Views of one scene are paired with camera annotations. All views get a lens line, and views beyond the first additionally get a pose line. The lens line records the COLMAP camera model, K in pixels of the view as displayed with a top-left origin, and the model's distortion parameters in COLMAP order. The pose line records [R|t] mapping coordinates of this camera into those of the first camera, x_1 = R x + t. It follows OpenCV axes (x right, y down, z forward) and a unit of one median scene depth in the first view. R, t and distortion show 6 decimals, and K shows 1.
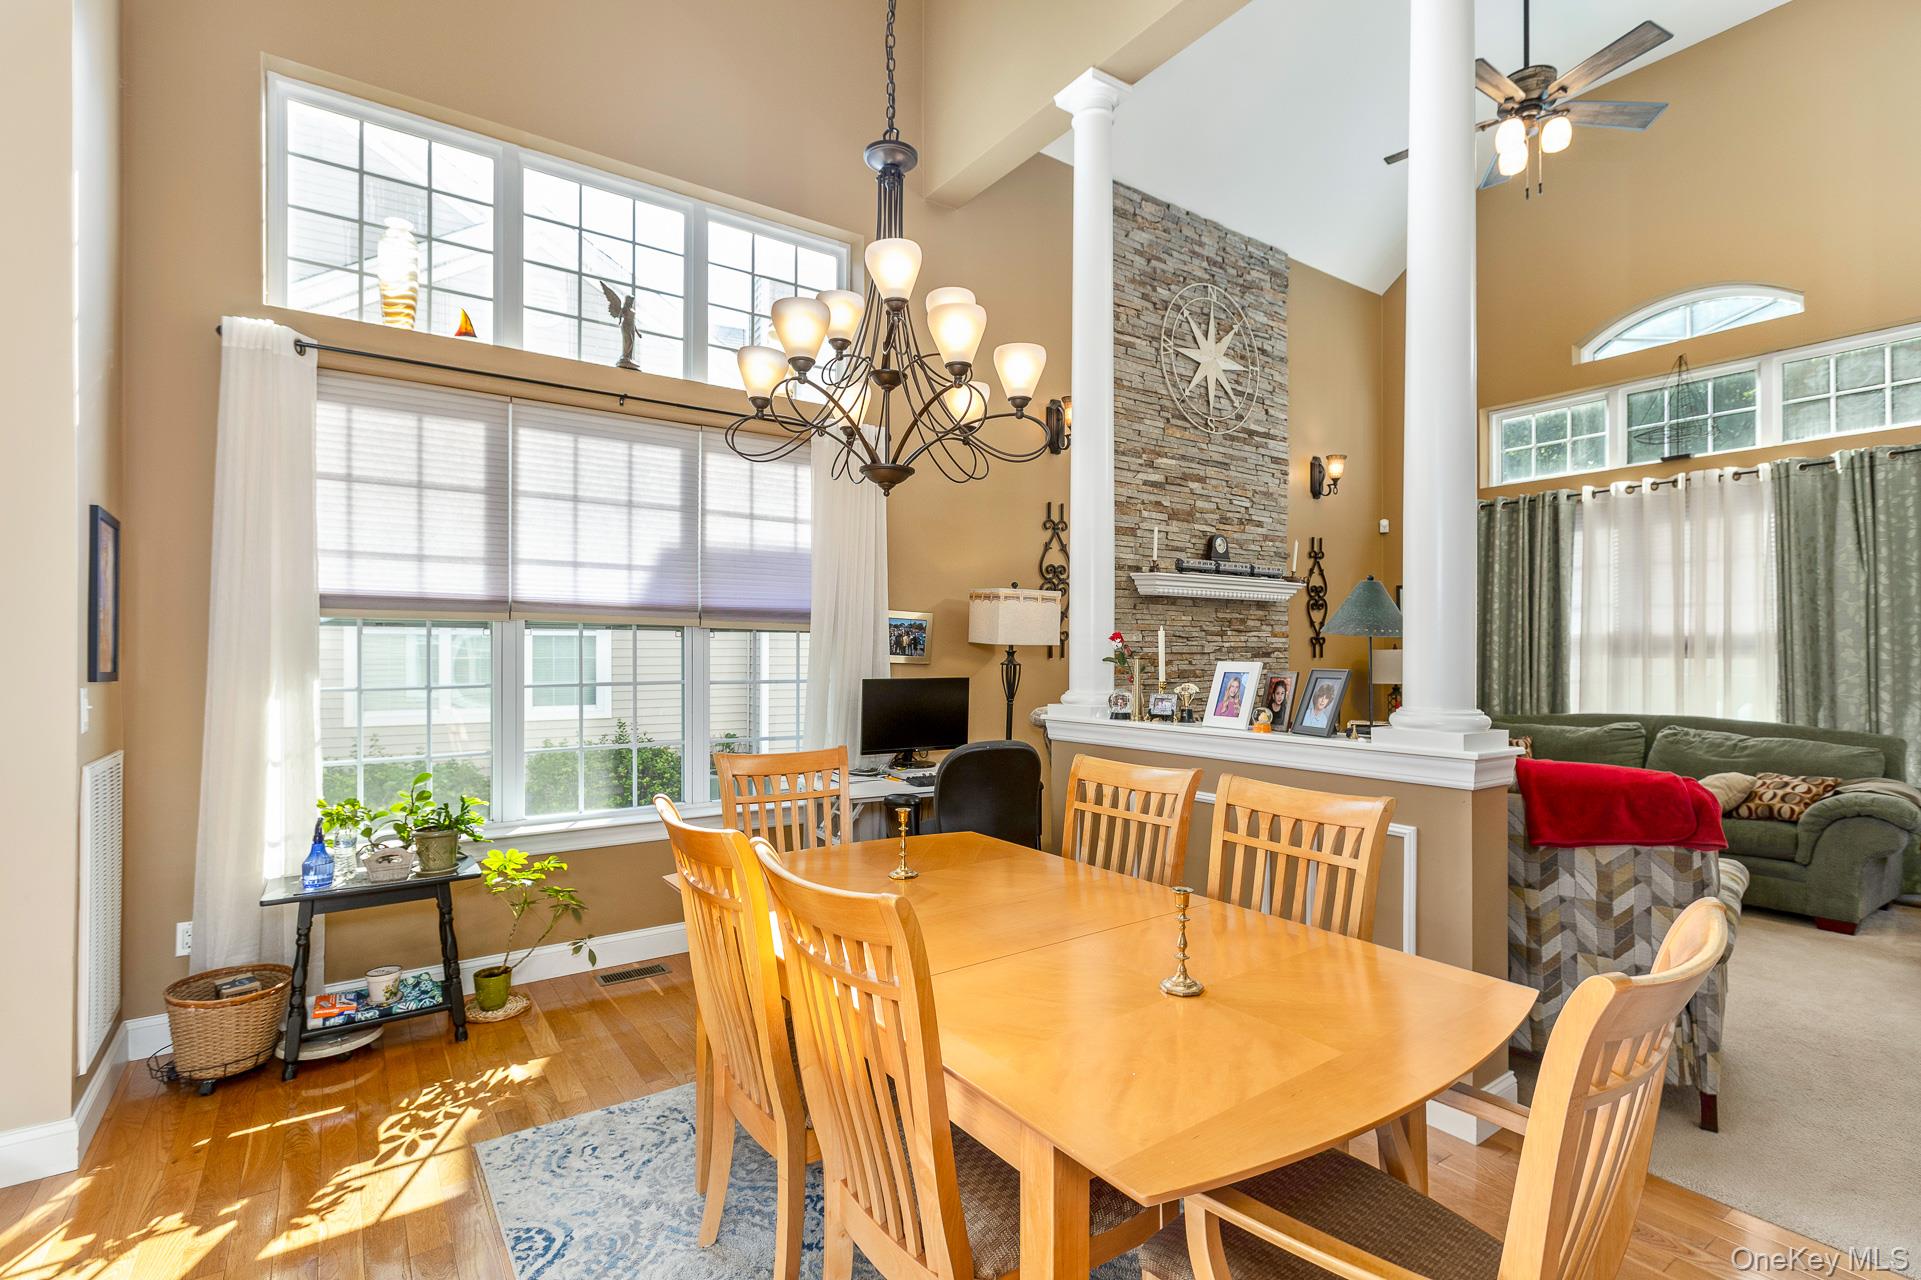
lens RADIAL K [[894.0, 0, 959.3], [0, 894.0, 646.5], [0, 0, 1]] dist [0.008843, -0.003173]
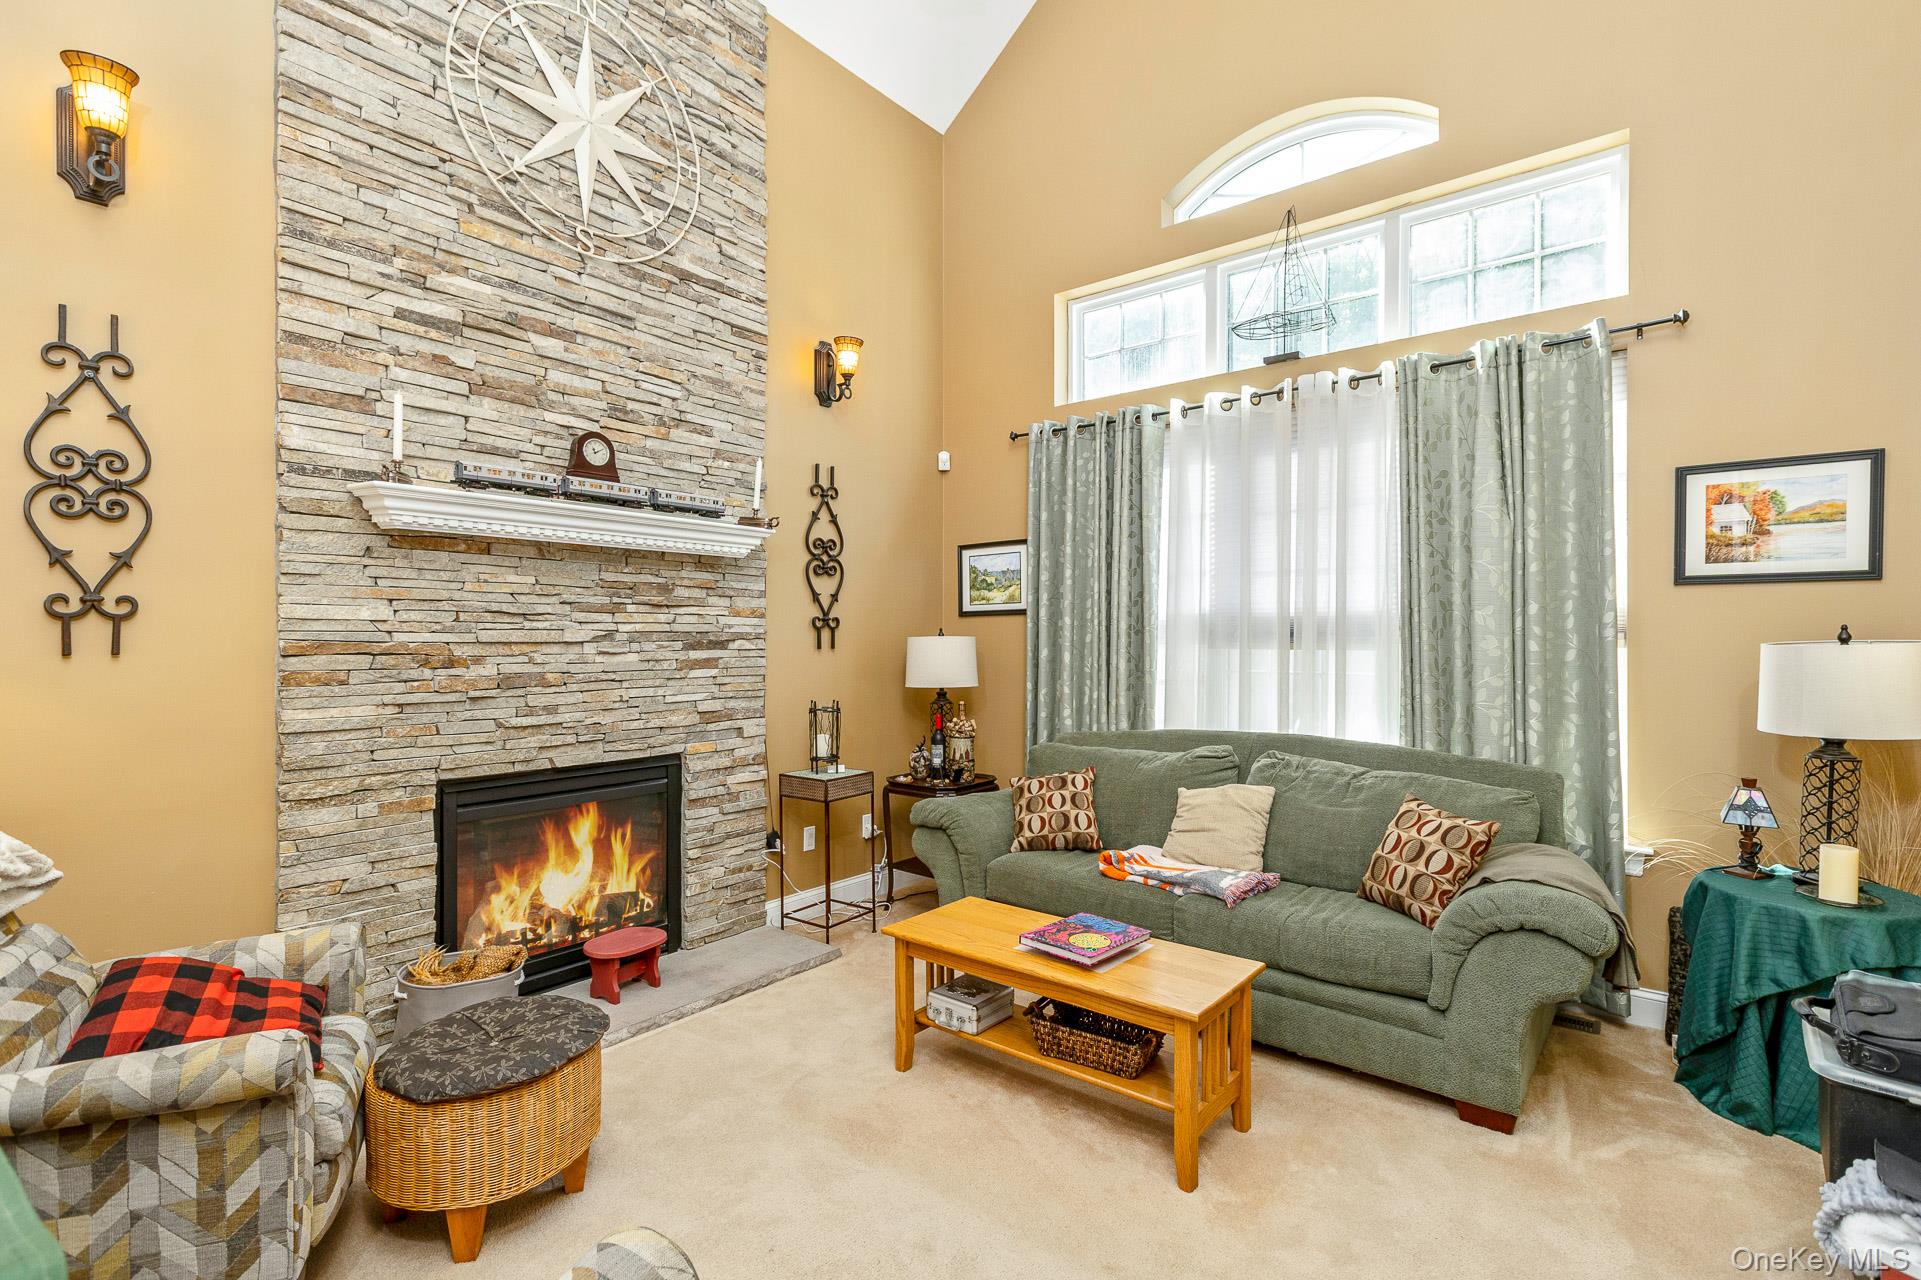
lens RADIAL K [[894.0, 0, 952.9], [0, 894.0, 640.9], [0, 0, 1]] dist [0.008843, -0.003173]
pose [[0.961054, -0.001407, 0.276356, 0.371924], [-0.001313, 0.999953, 0.009656, 0.000420], [-0.276357, -0.009643, 0.961007, 0.414625]]
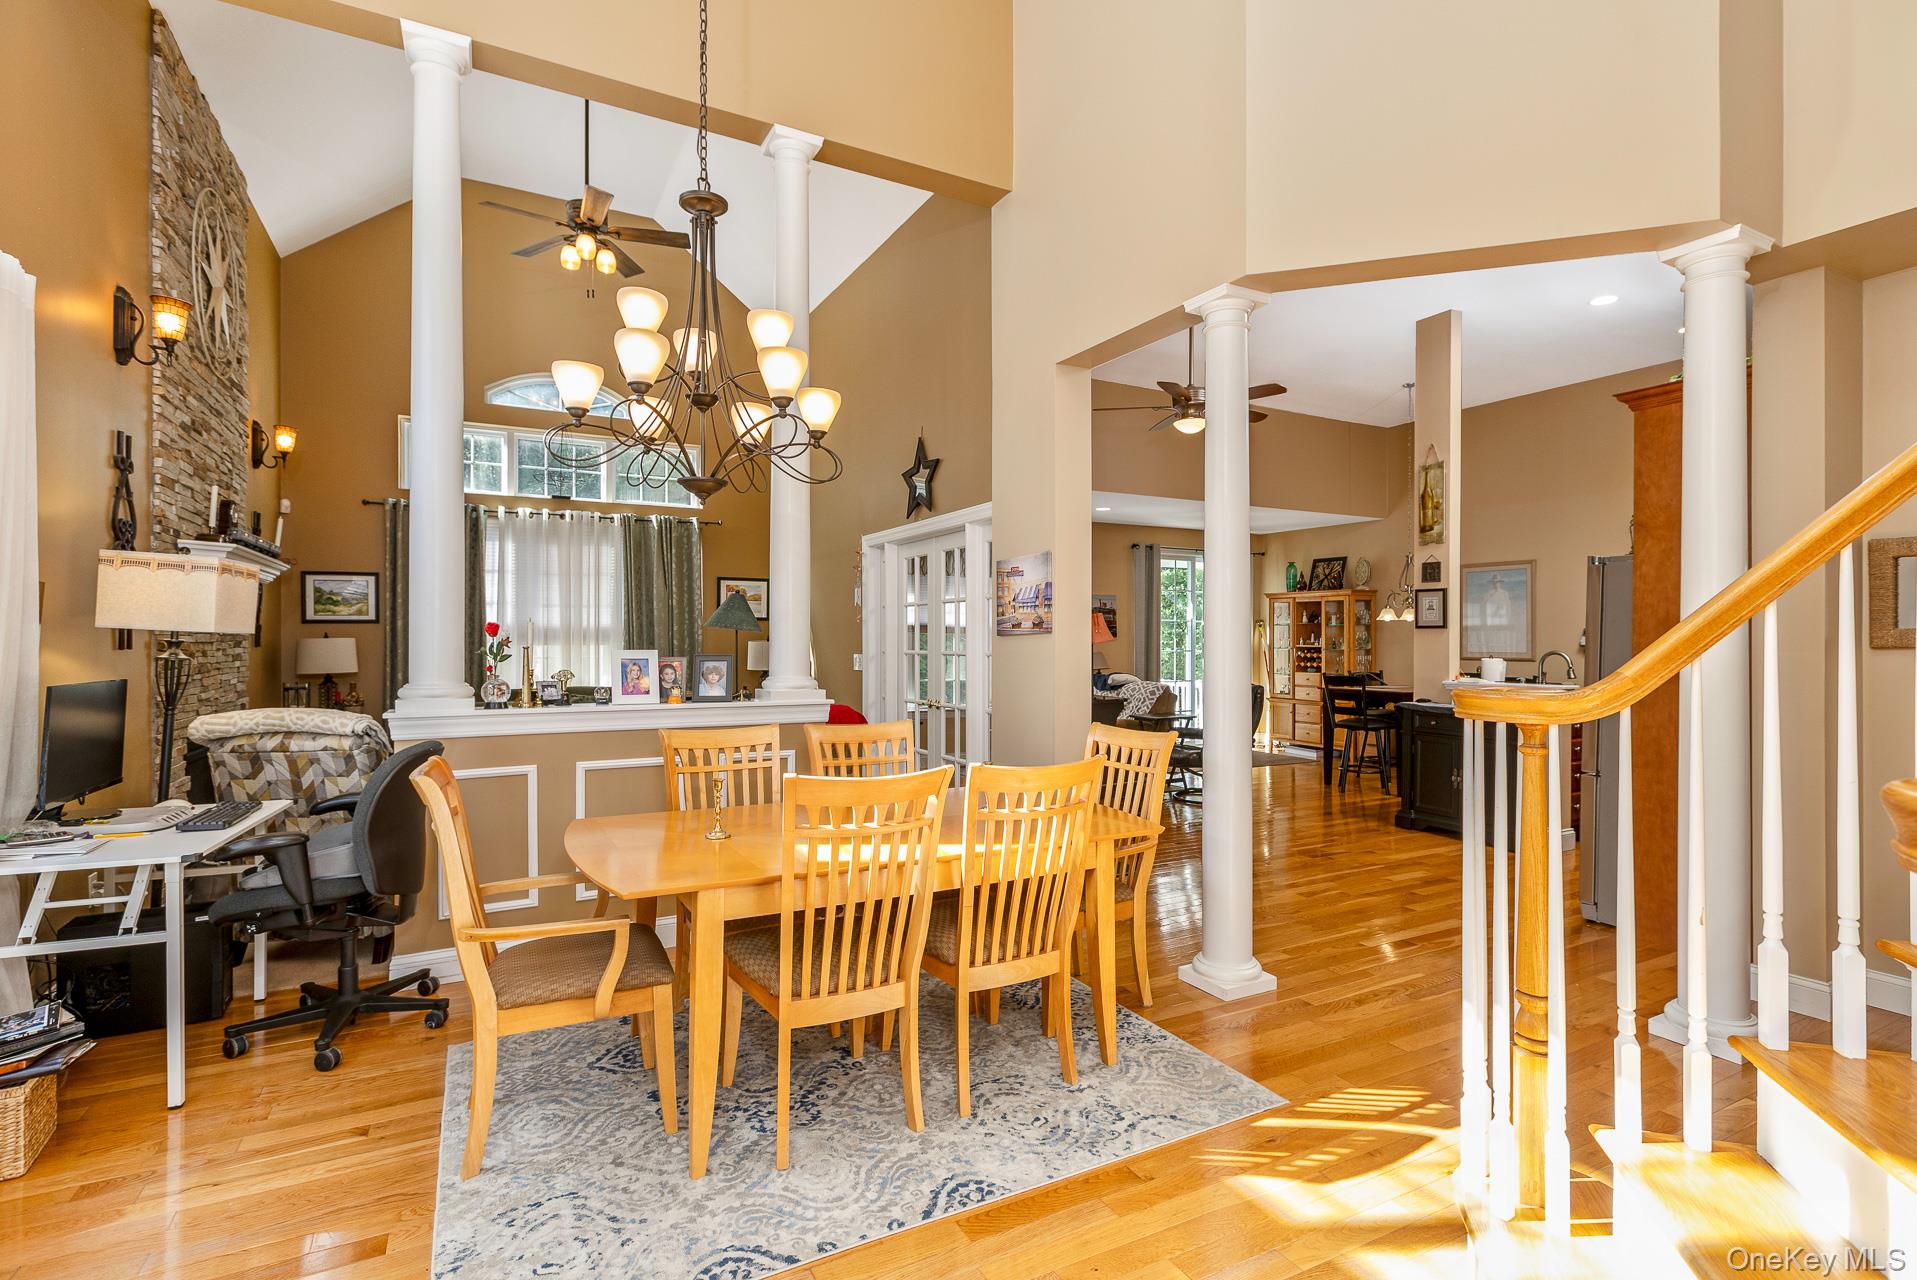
lens RADIAL K [[892.2, 0, 964.5], [0, 892.2, 638.7], [0, 0, 1]] dist [0.008843, -0.003173]
pose [[0.130025, 0.000454, 0.991511, -0.477234], [-0.008129, 0.999967, 0.000609, -0.002288], [-0.991477, -0.008139, 0.130024, 0.218581]]
